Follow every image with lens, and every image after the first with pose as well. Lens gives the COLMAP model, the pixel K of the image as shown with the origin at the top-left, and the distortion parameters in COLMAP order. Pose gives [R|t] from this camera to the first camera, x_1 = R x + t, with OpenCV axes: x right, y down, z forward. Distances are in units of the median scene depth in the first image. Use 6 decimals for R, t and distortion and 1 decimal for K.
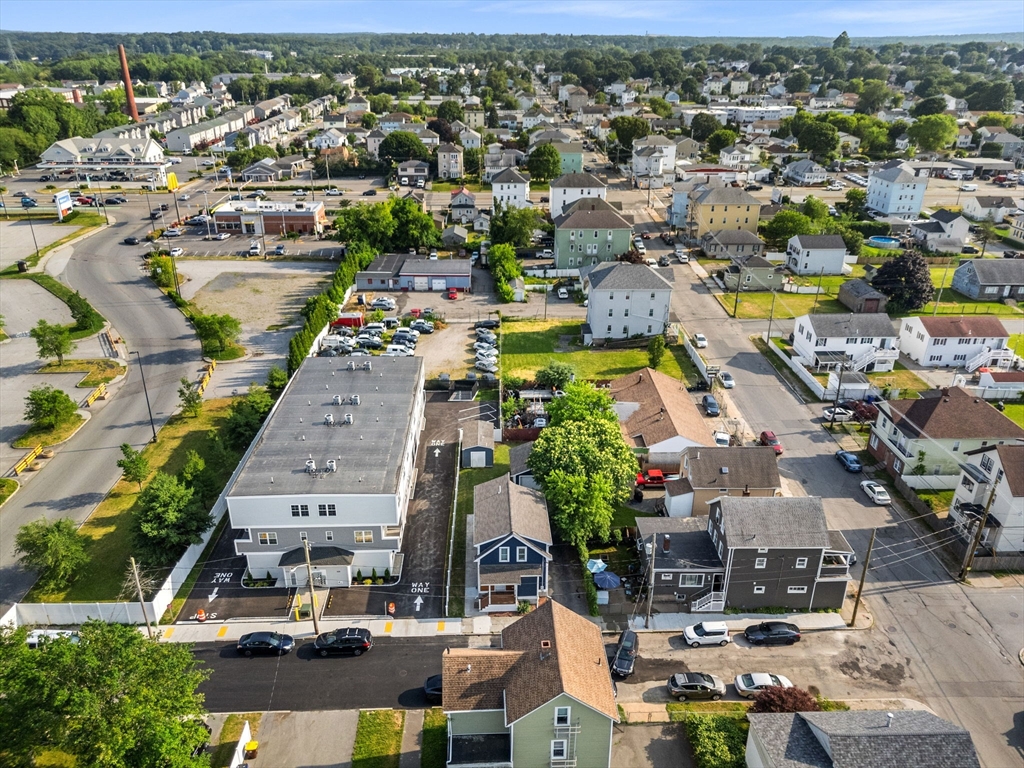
lens RADIAL K [[763.0, 0, 509.4], [0, 763.0, 382.4], [0, 0, 1]] dist [0.060027, -0.059036]
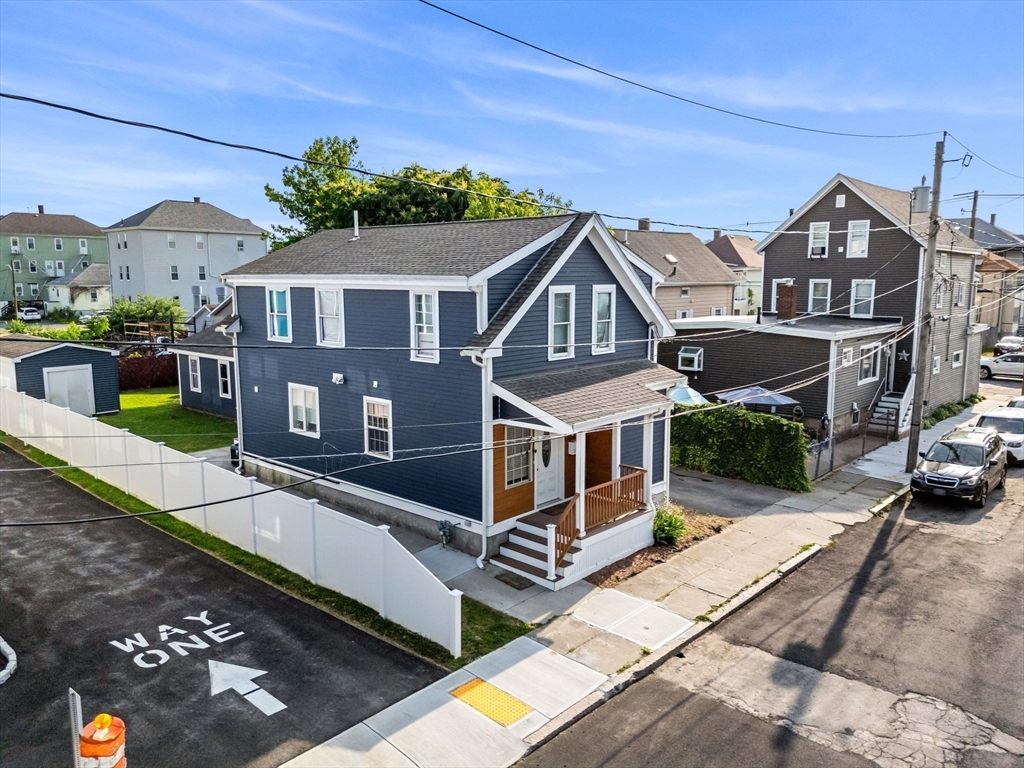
lens RADIAL K [[763.0, 0, 515.1], [0, 763.0, 383.8], [0, 0, 1]] dist [0.060027, -0.059036]
pose [[0.701091, -0.107553, 0.704914, -0.102538], [0.297917, 0.942328, -0.152525, 0.149005], [-0.647856, 0.316940, 0.692699, 0.458136]]
